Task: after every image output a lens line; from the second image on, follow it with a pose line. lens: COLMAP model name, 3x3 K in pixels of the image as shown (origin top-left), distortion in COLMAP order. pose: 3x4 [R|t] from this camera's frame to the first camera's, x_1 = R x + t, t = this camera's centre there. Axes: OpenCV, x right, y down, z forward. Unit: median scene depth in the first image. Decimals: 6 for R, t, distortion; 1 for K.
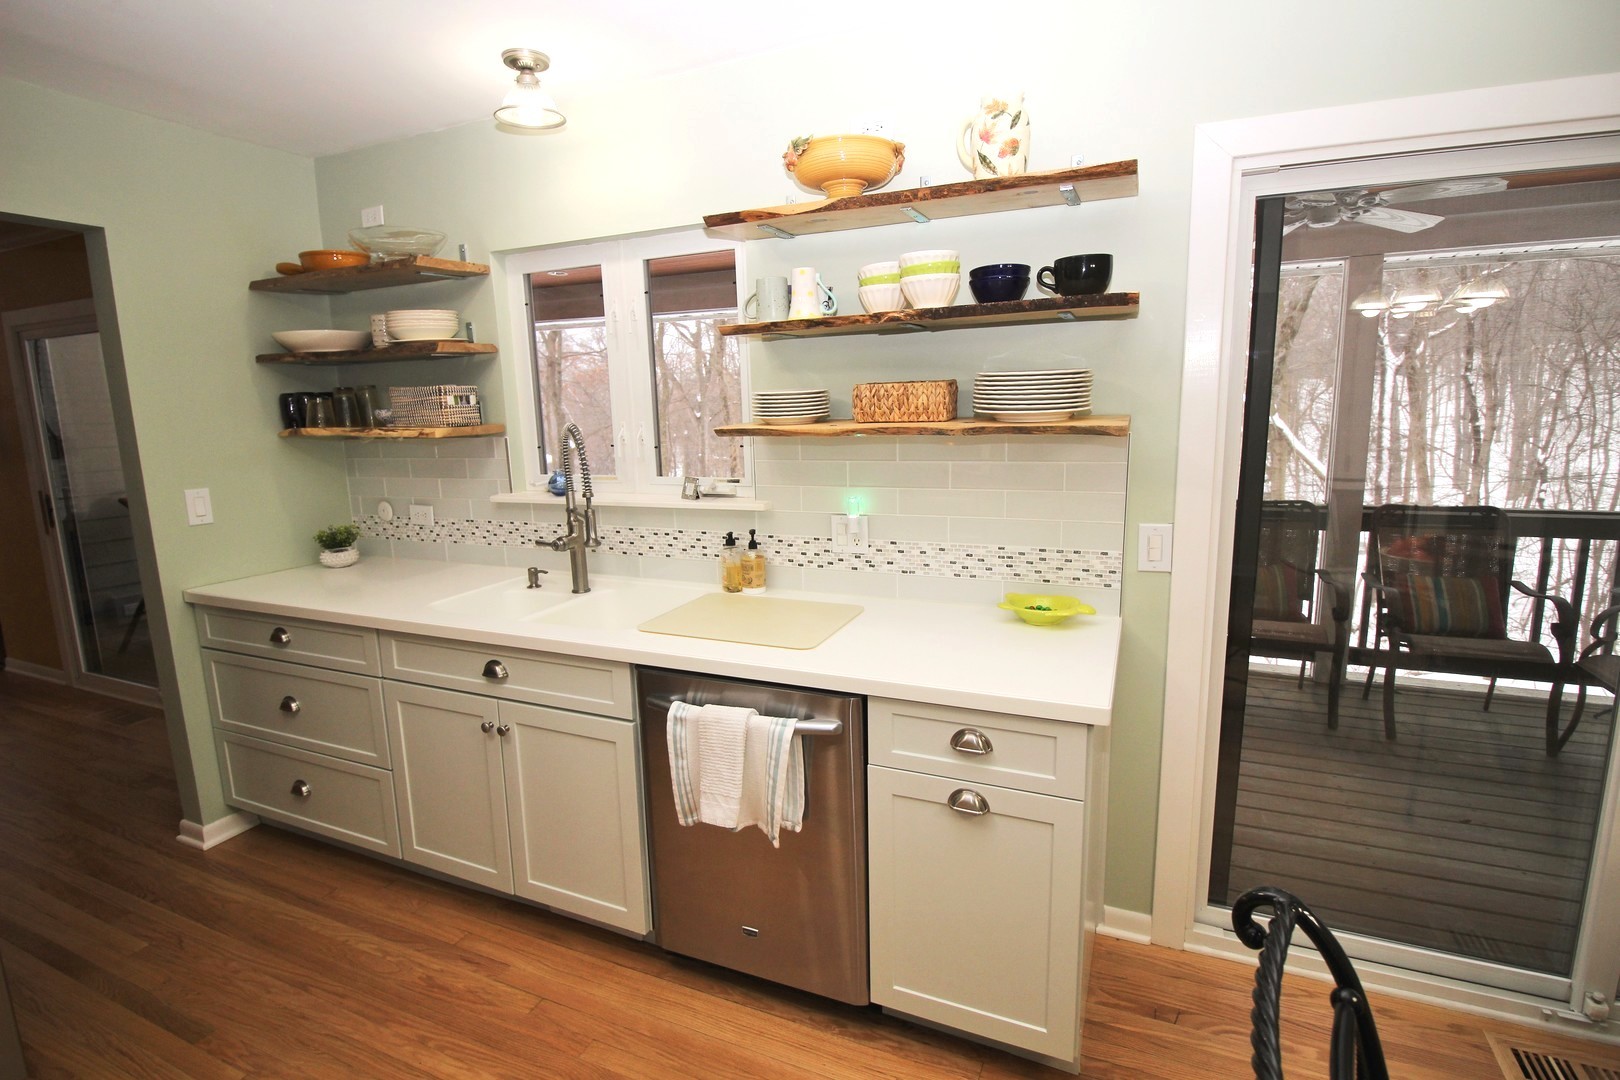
lens RADIAL K [[773.4, 0, 789.2], [0, 773.4, 528.3], [0, 0, 1]] dist [-0.000320, -0.009509]
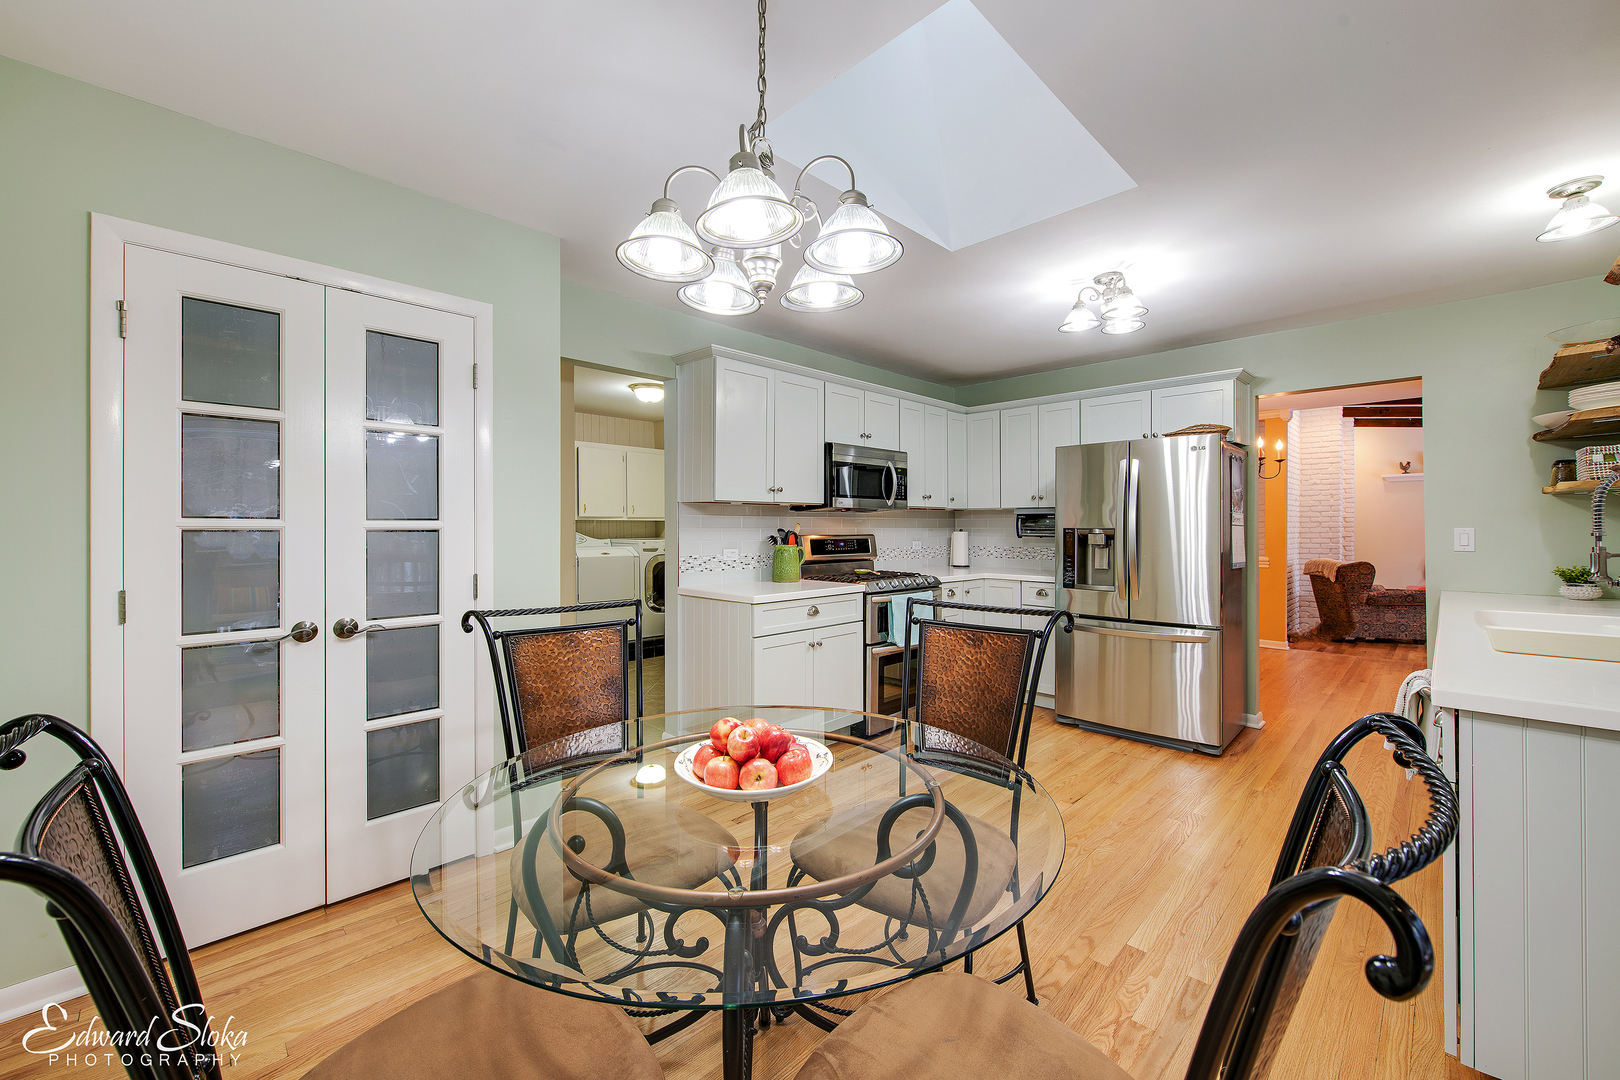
lens RADIAL K [[651.5, 0, 810.0], [0, 651.5, 540.0], [0, 0, 1]] dist [0.000599, -0.000134]
pose [[-0.346687, 0.039598, -0.937145, 0.922510], [-0.135006, 0.986599, 0.091632, 0.030657], [0.928214, 0.158288, -0.336695, 0.236540]]
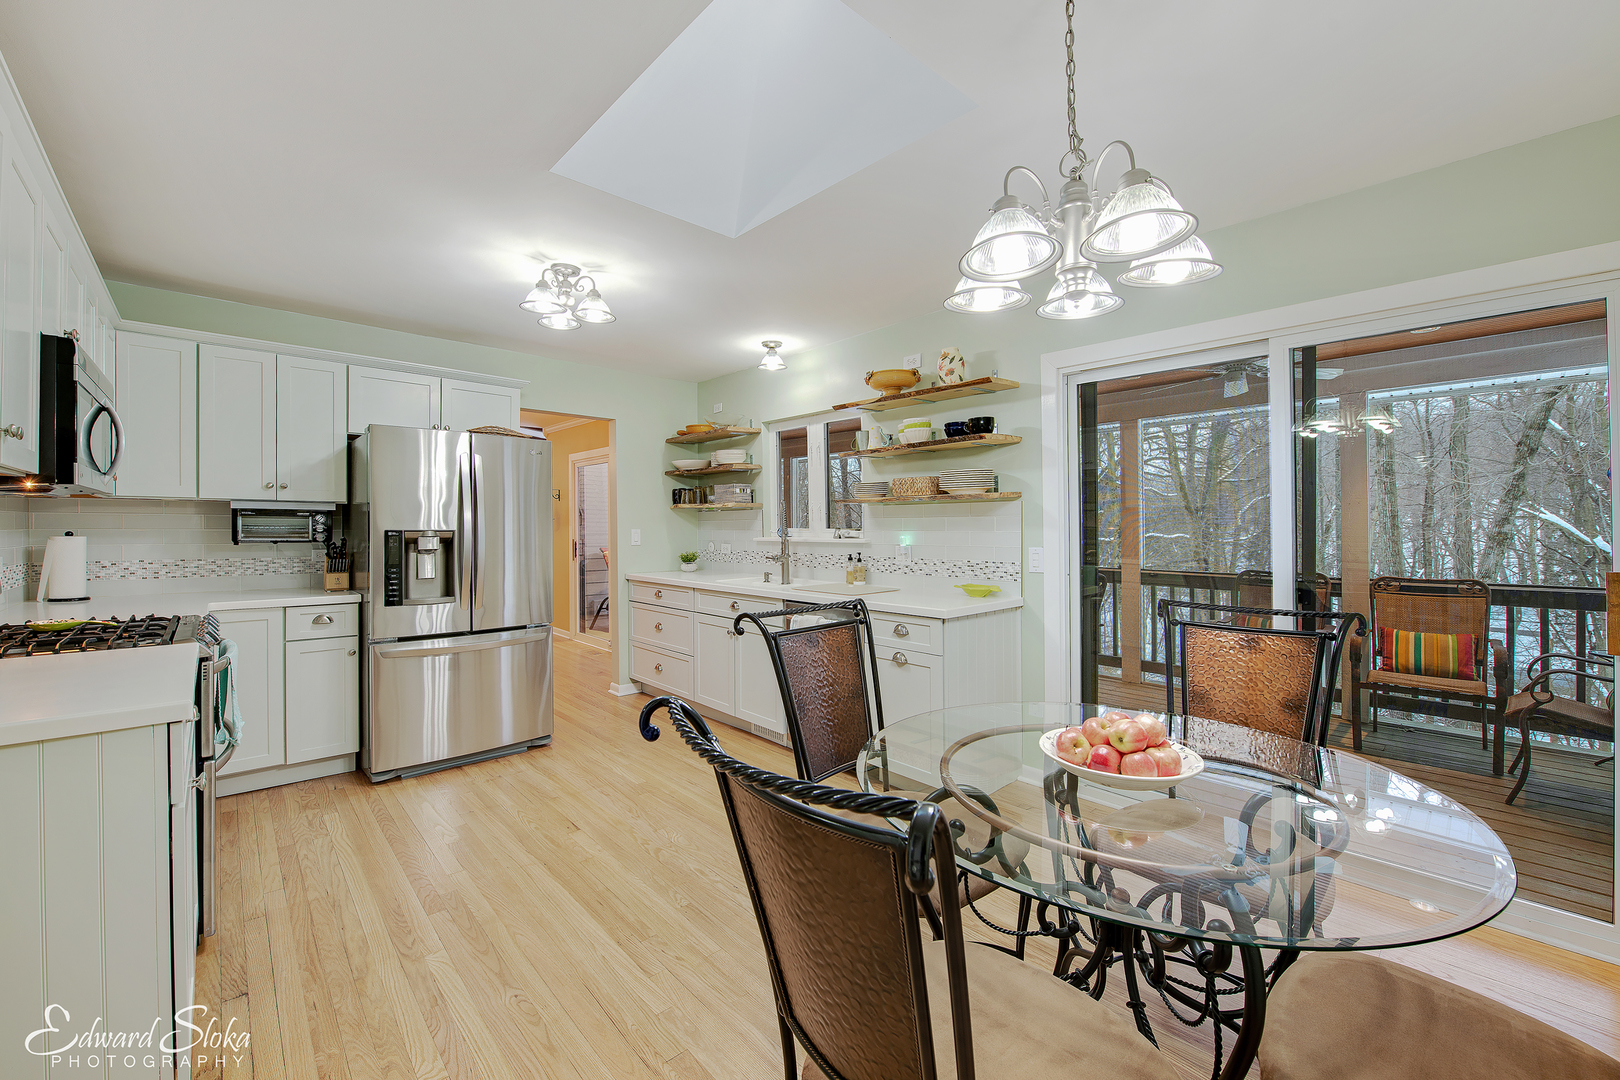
lens RADIAL K [[645.4, 0, 811.3], [0, 645.4, 525.8], [0, 0, 1]] dist [-0.001012, -0.000223]
pose [[0.919711, 0.020425, -0.392063, 0.451797], [-0.079923, 0.987474, -0.136040, 0.157304], [0.384374, 0.156452, 0.909824, -0.531668]]
